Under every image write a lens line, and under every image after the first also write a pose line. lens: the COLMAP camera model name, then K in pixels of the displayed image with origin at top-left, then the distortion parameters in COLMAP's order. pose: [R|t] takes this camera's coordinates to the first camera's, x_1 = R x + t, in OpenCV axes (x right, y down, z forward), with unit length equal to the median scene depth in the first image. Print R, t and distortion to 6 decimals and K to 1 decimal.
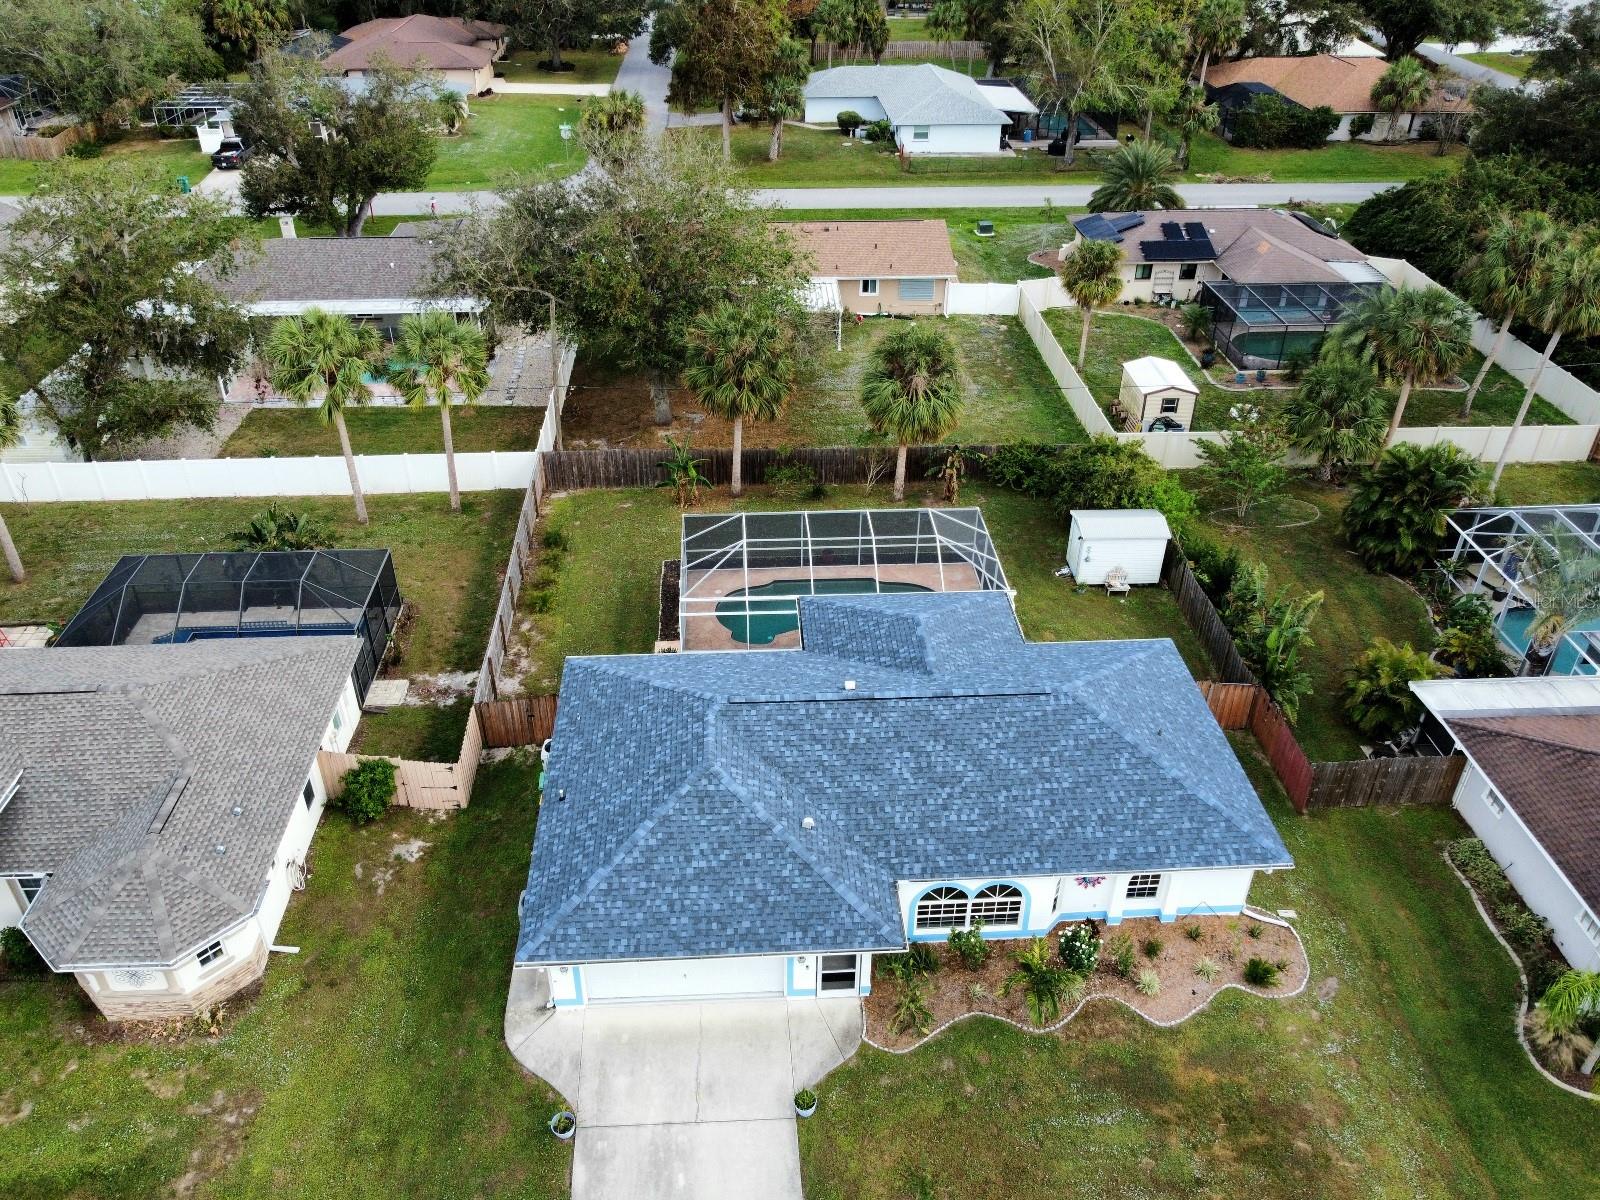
lens RADIAL K [[1223.5, 0, 795.2], [0, 1223.5, 595.8], [0, 0, 1]] dist [-0.002550, -0.001649]
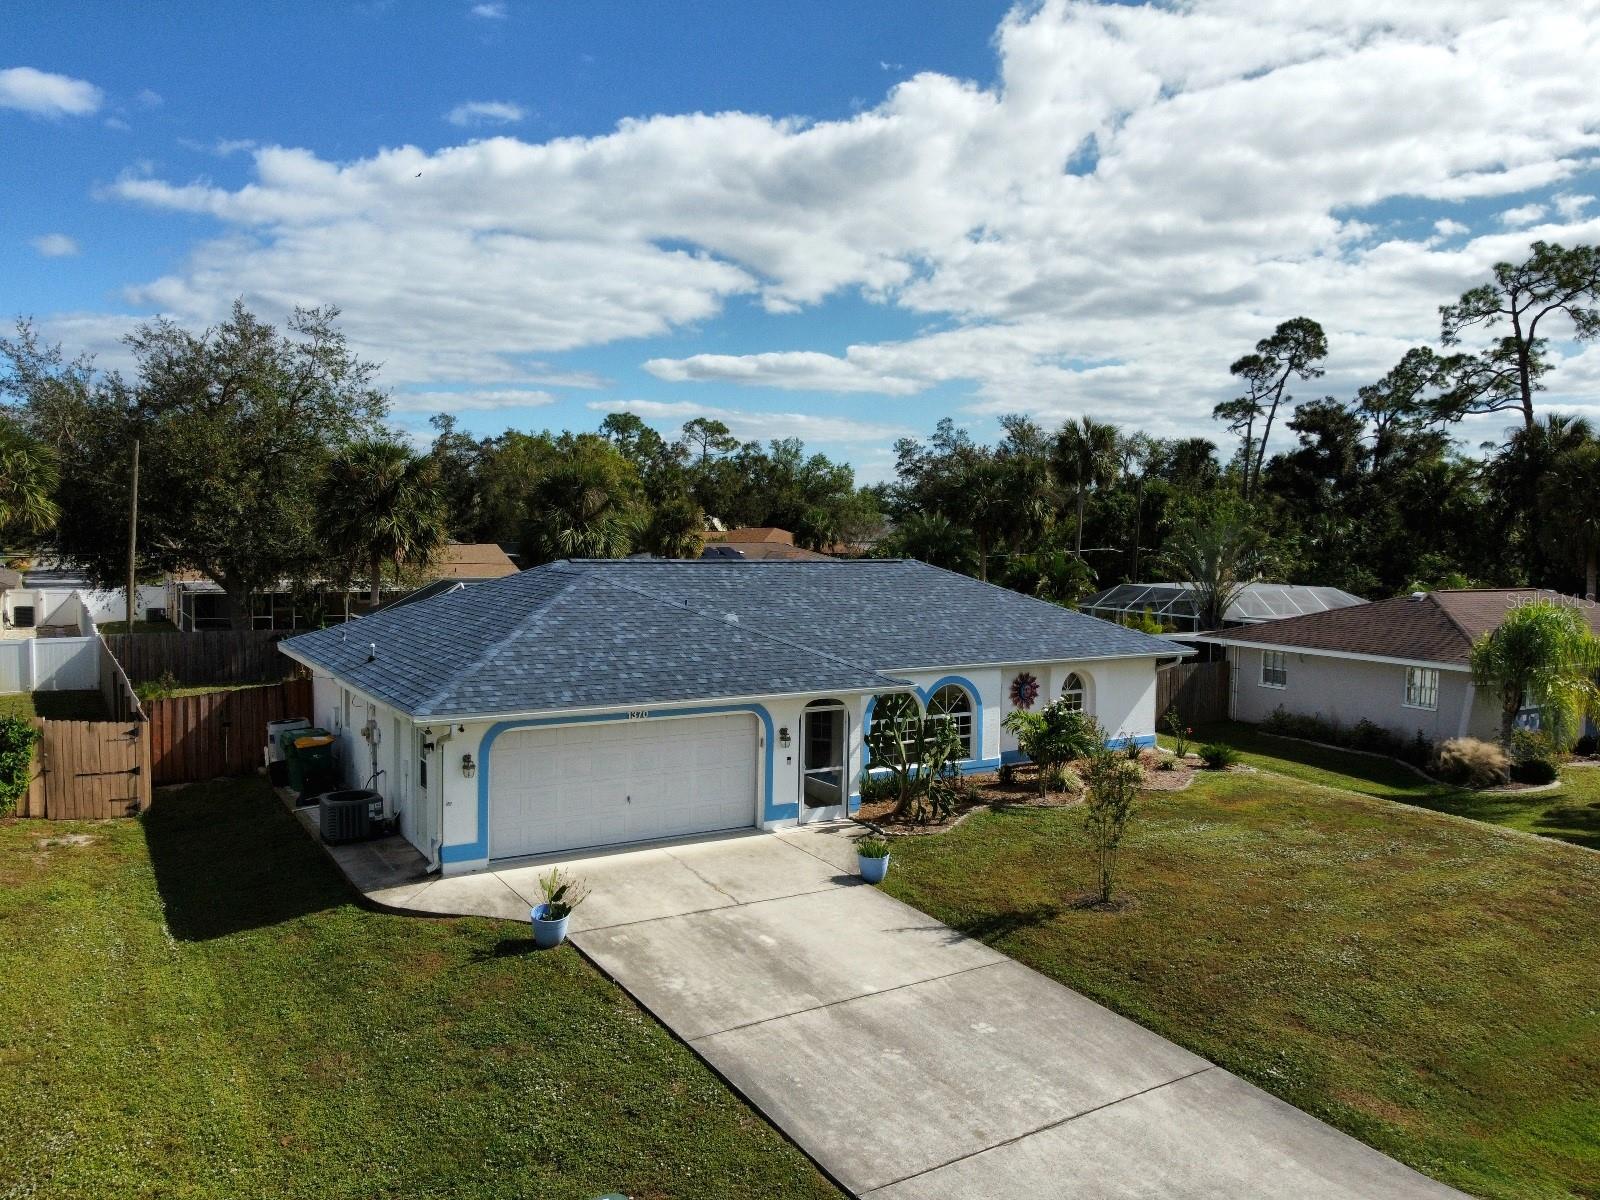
lens RADIAL K [[1223.5, 0, 795.6], [0, 1223.5, 589.9], [0, 0, 1]] dist [-0.002550, -0.001649]
pose [[0.879844, -0.015954, 0.474996, -0.309452], [0.250503, 0.864903, -0.434961, 0.495247], [-0.403886, 0.501686, 0.764976, 0.353488]]
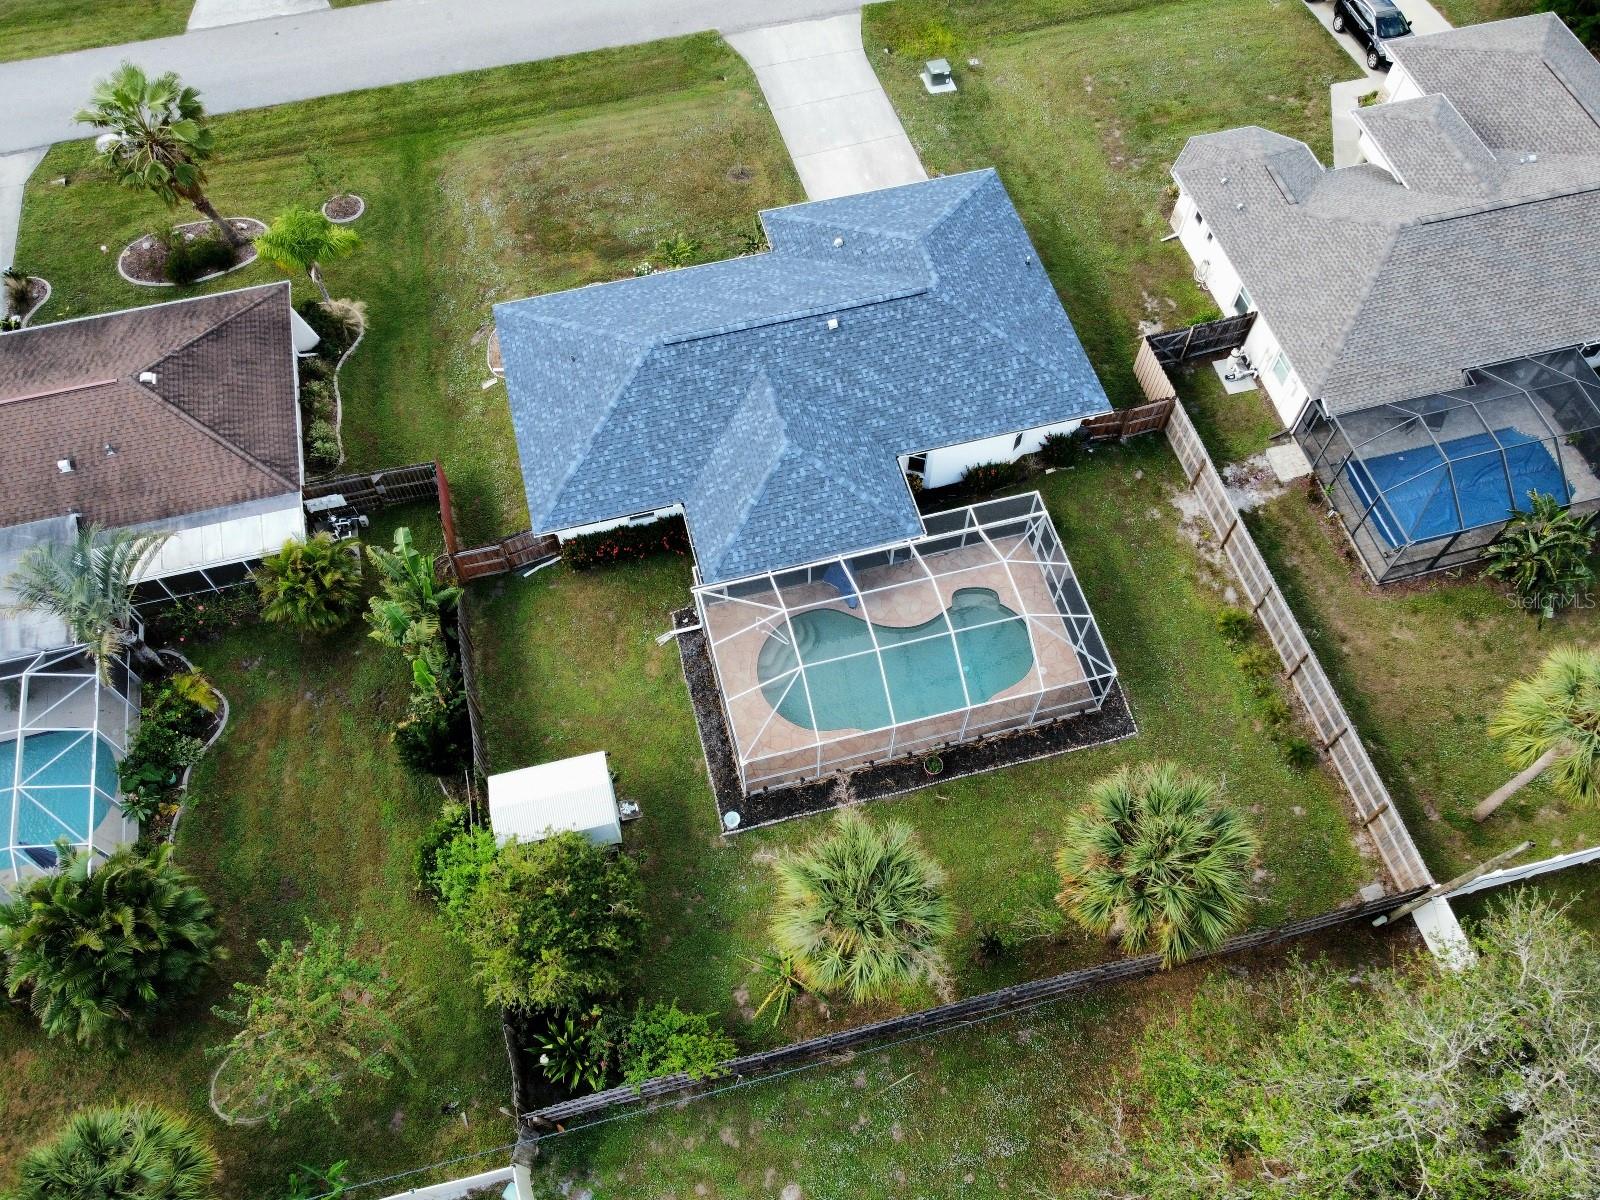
lens RADIAL K [[1223.5, 0, 796.6], [0, 1223.5, 591.6], [0, 0, 1]] dist [-0.002550, -0.001649]
pose [[-0.981316, 0.168457, -0.092962, 0.242324], [-0.101621, -0.043516, 0.993871, -1.155717], [0.163379, 0.984748, 0.059822, 1.236081]]
